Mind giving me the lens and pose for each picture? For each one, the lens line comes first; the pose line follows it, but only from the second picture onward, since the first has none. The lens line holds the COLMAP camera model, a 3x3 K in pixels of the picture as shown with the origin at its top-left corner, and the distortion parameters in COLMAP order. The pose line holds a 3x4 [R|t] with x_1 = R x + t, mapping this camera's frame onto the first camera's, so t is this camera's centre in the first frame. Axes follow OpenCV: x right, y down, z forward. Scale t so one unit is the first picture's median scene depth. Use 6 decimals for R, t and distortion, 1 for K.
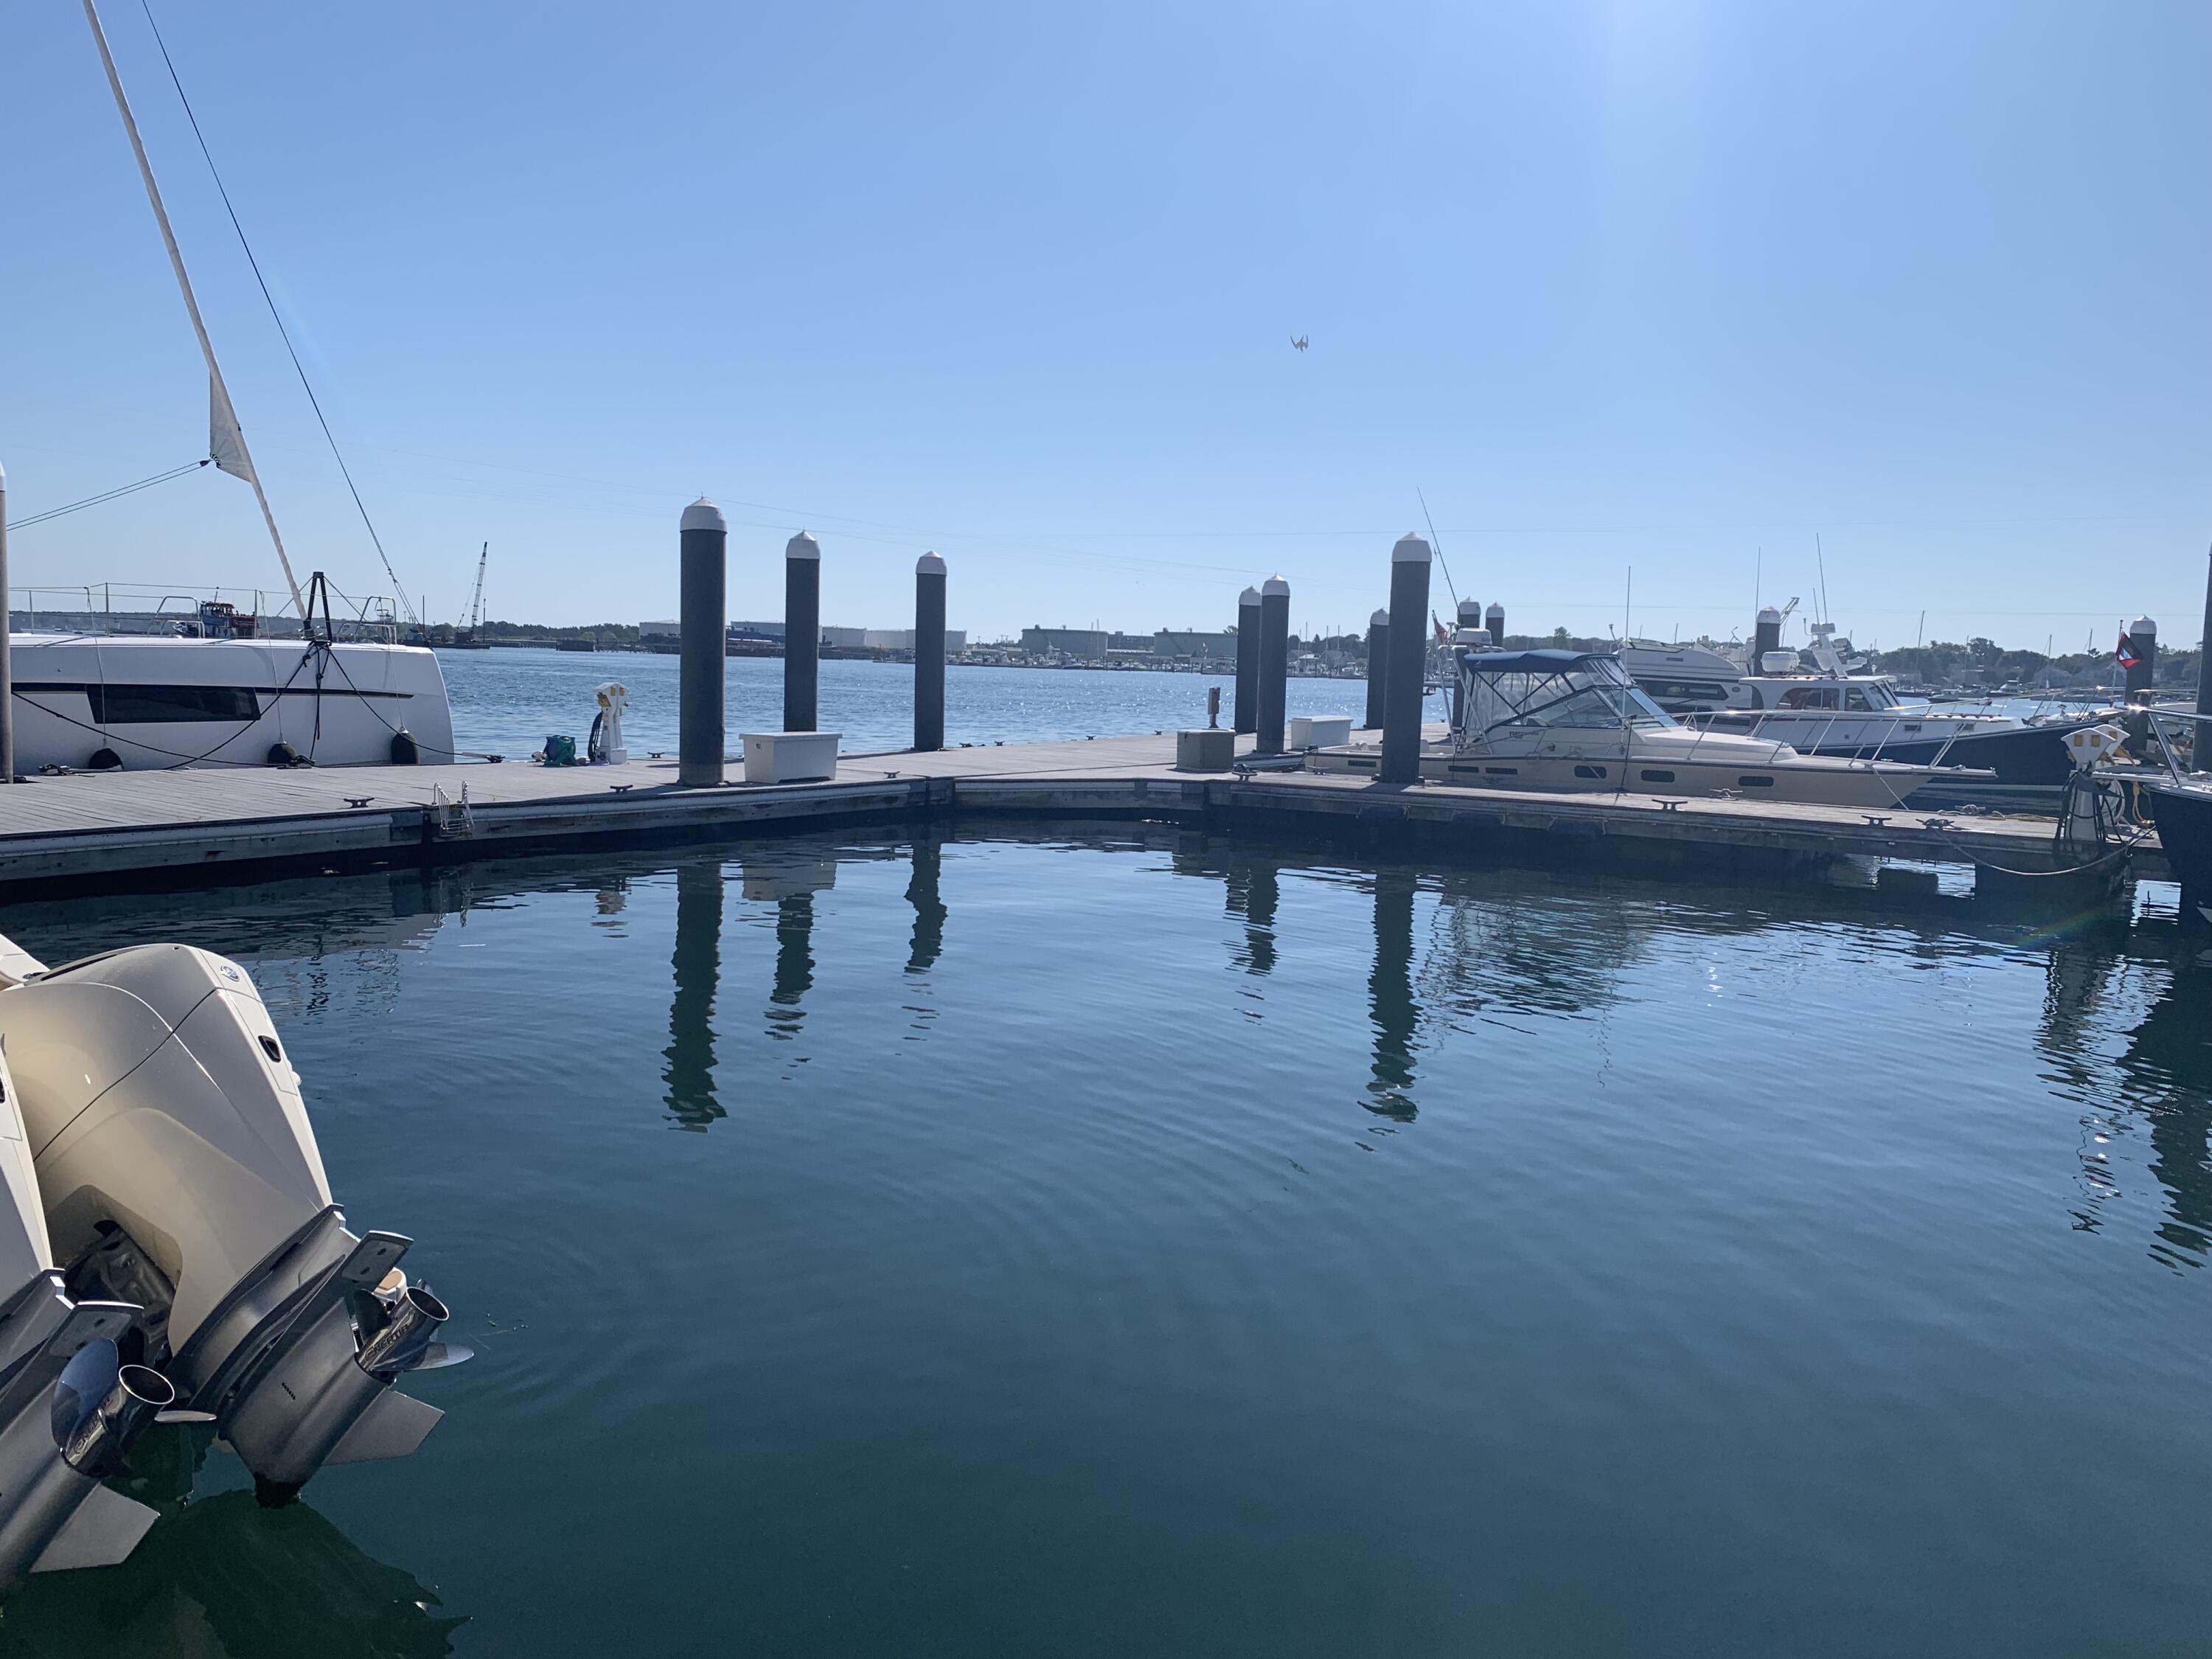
lens RADIAL K [[1681.8, 0, 1105.9], [0, 1681.8, 822.9], [0, 0, 1]] dist [0.055667, -0.056665]
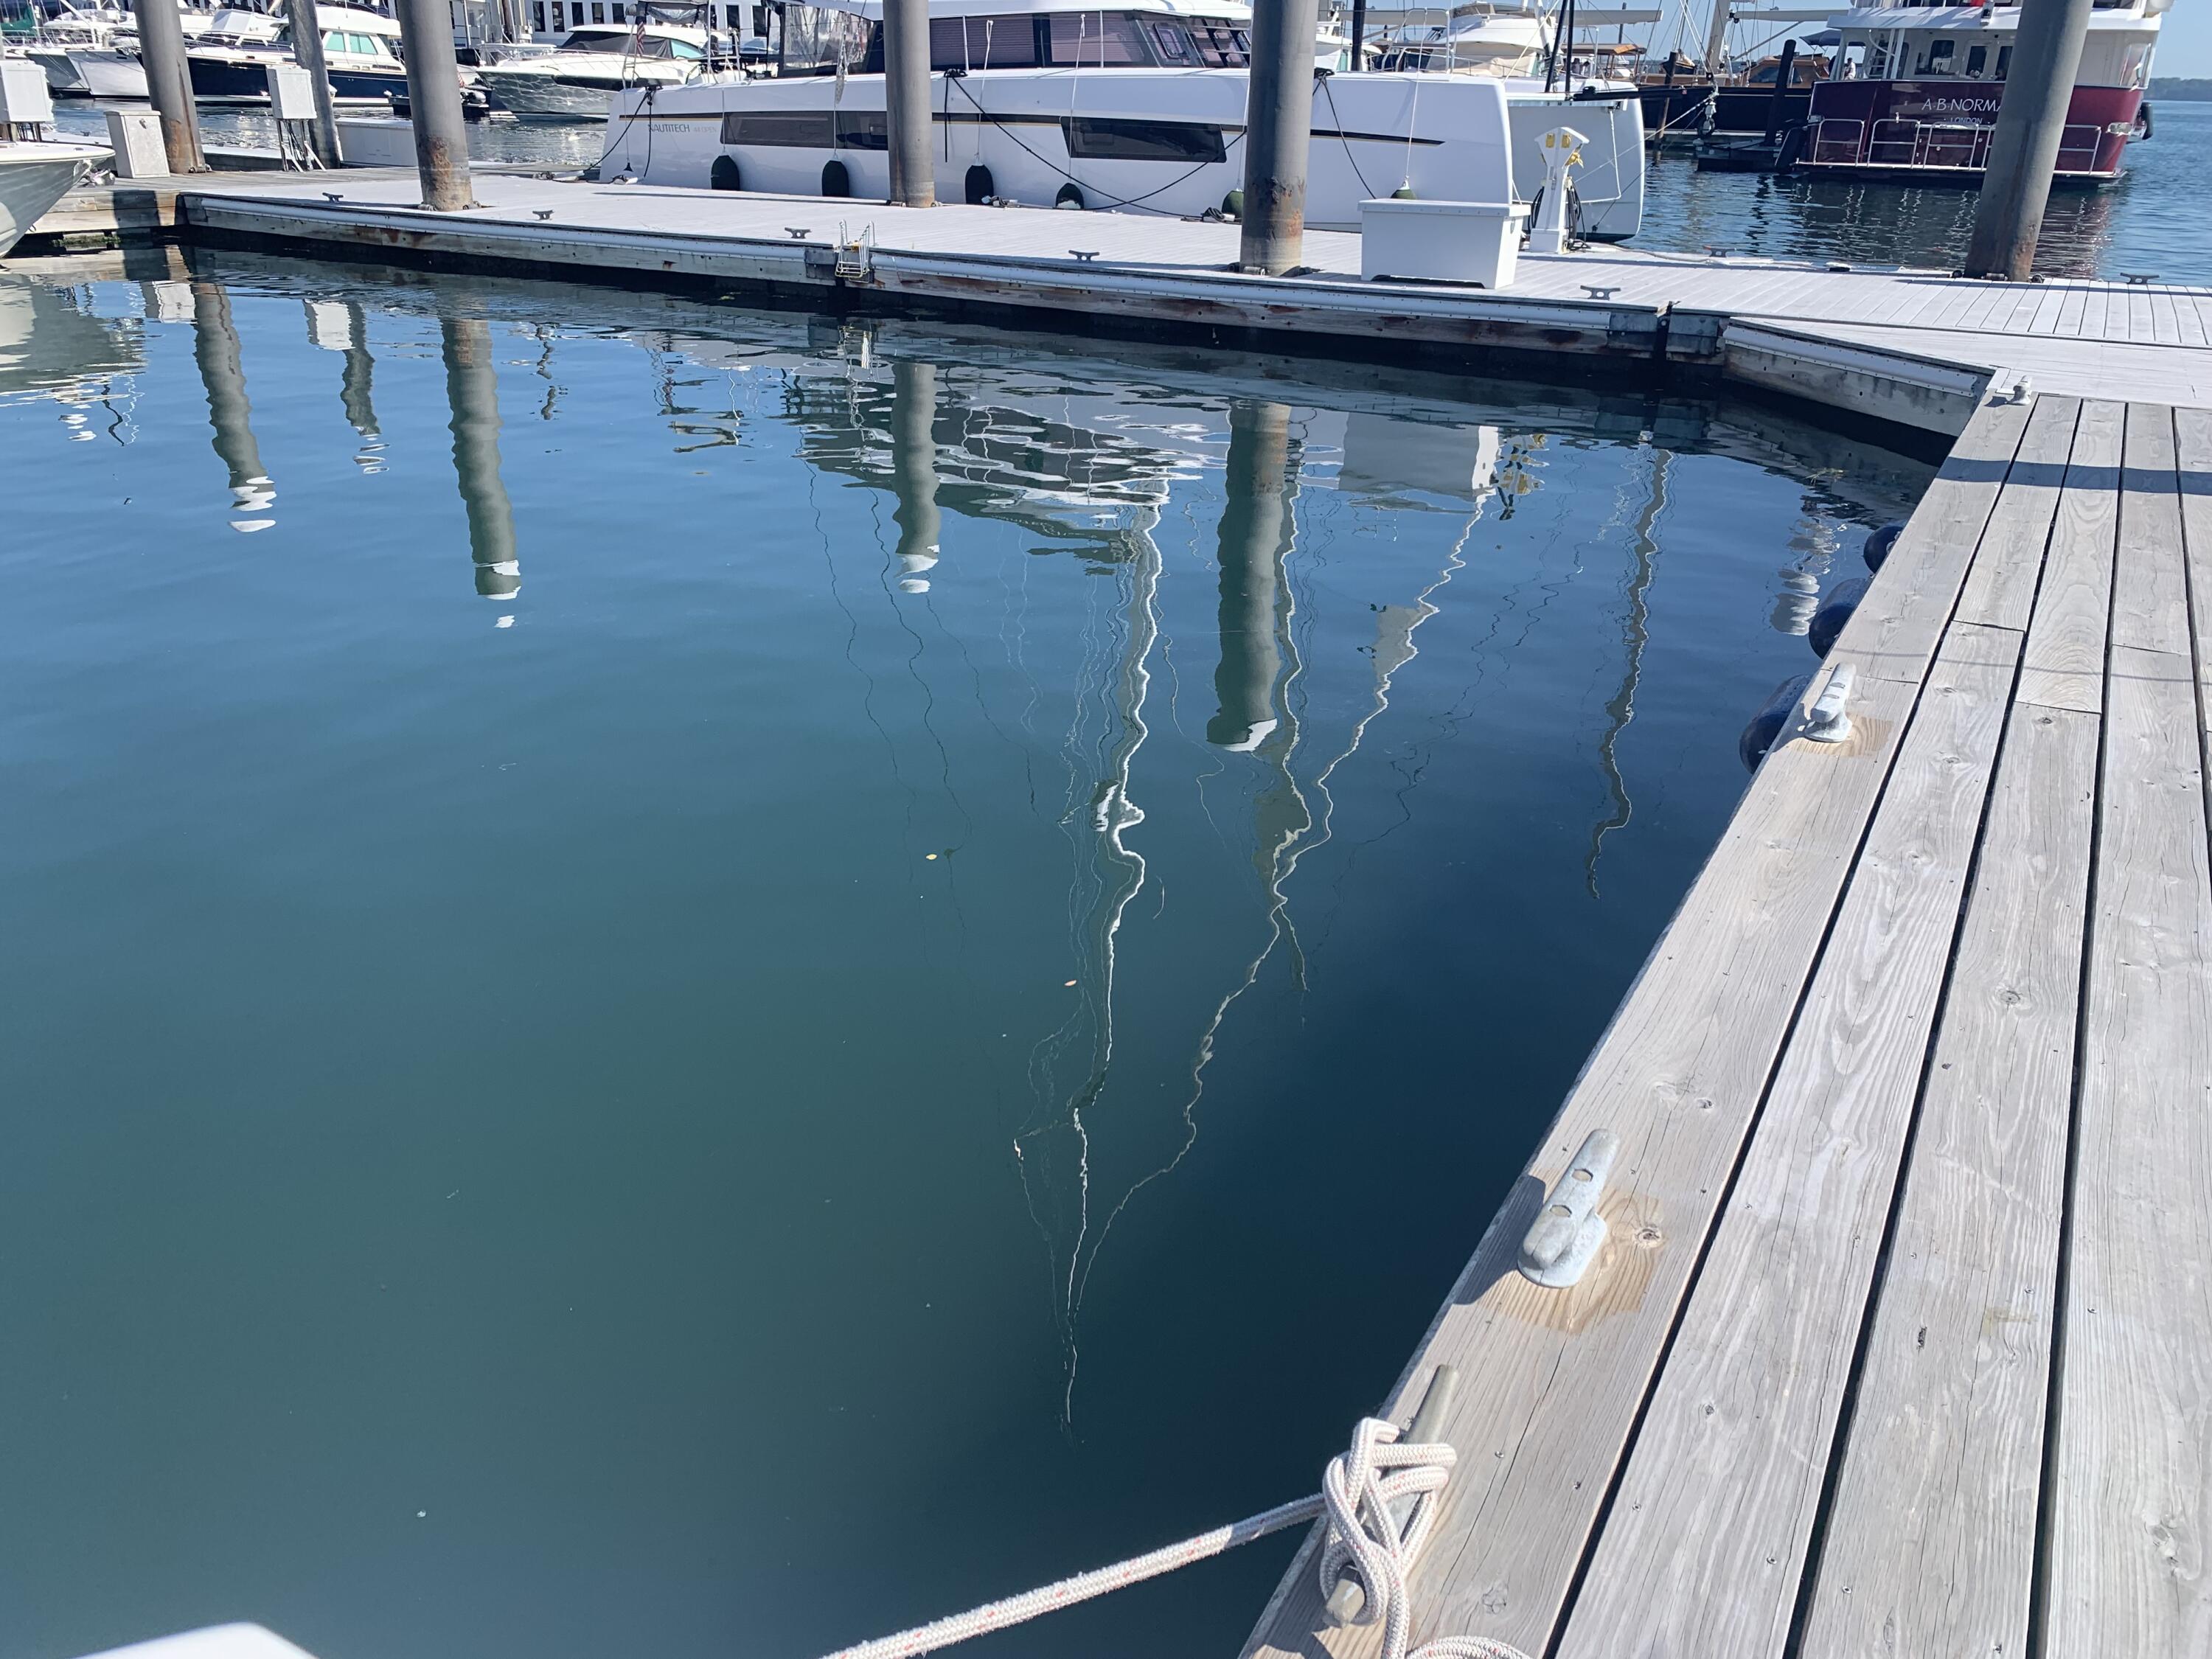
lens RADIAL K [[1681.8, 0, 1105.9], [0, 1681.8, 822.9], [0, 0, 1]] dist [0.055667, -0.056665]
pose [[0.103675, 0.377071, -0.920364, 0.448222], [-0.109476, 0.924054, 0.366251, -0.054918], [0.988568, 0.062787, 0.137081, 0.775621]]
